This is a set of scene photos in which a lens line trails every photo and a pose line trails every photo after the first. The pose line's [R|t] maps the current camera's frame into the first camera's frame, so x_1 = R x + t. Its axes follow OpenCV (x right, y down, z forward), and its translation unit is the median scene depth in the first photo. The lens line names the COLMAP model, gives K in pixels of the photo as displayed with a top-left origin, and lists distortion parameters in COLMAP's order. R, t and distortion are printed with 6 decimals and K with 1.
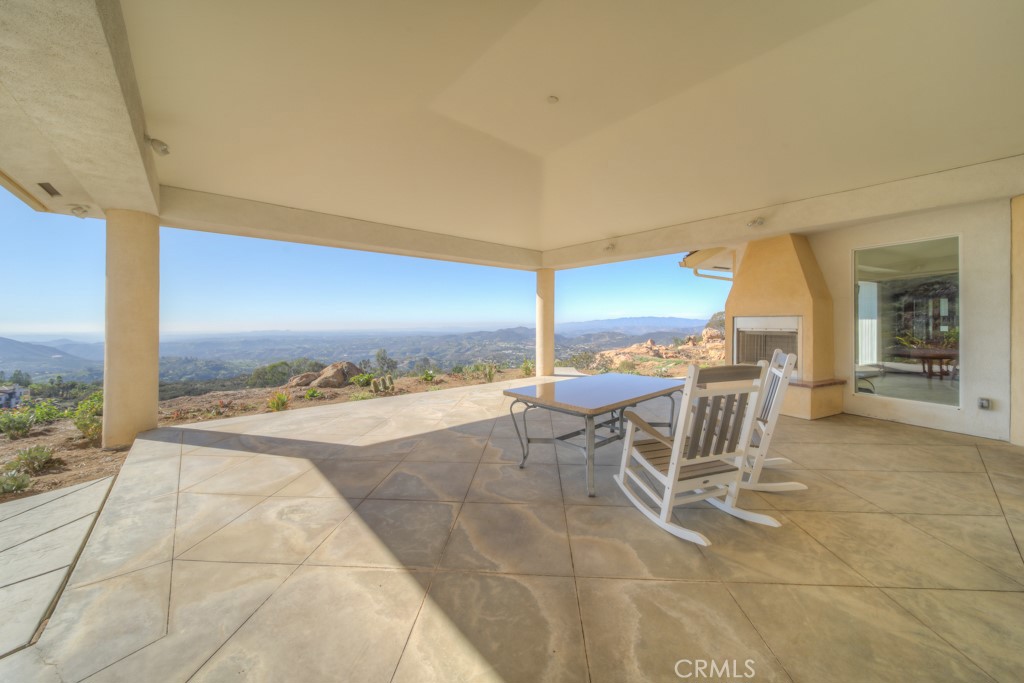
lens RADIAL K [[371.2, 0, 515.1], [0, 371.2, 324.4], [0, 0, 1]] dist [-0.000426, -0.000150]
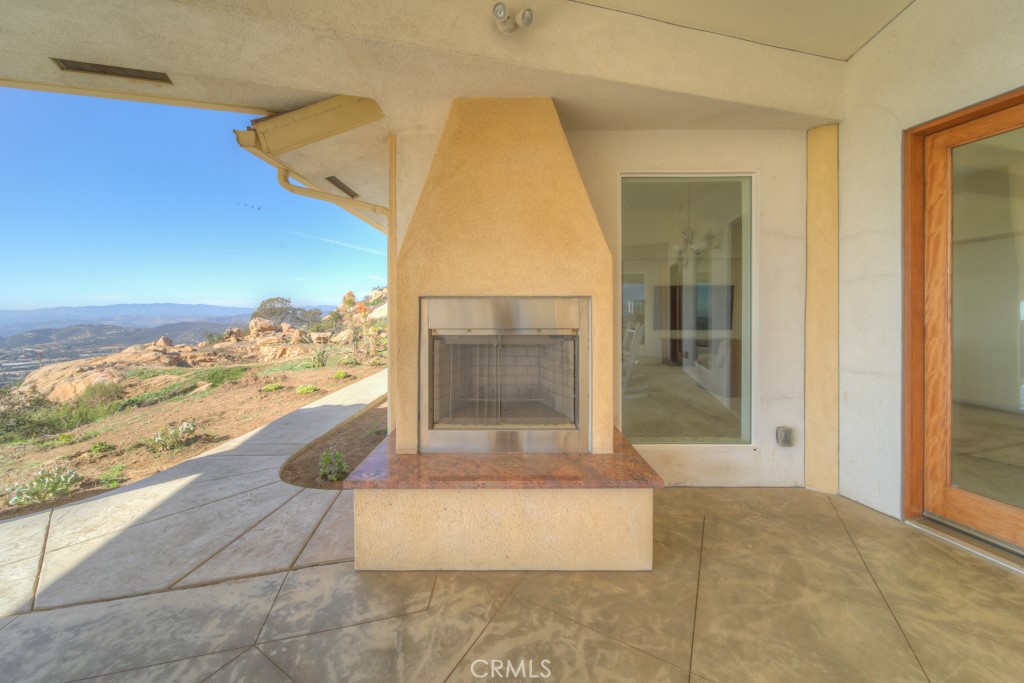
lens RADIAL K [[371.2, 0, 511.1], [0, 371.2, 309.9], [0, 0, 1]] dist [-0.000426, -0.000150]
pose [[0.458402, -0.000794, 0.888744, 0.055411], [0.006923, 0.999972, -0.002678, -0.001219], [-0.888718, 0.007381, 0.458395, 0.134591]]
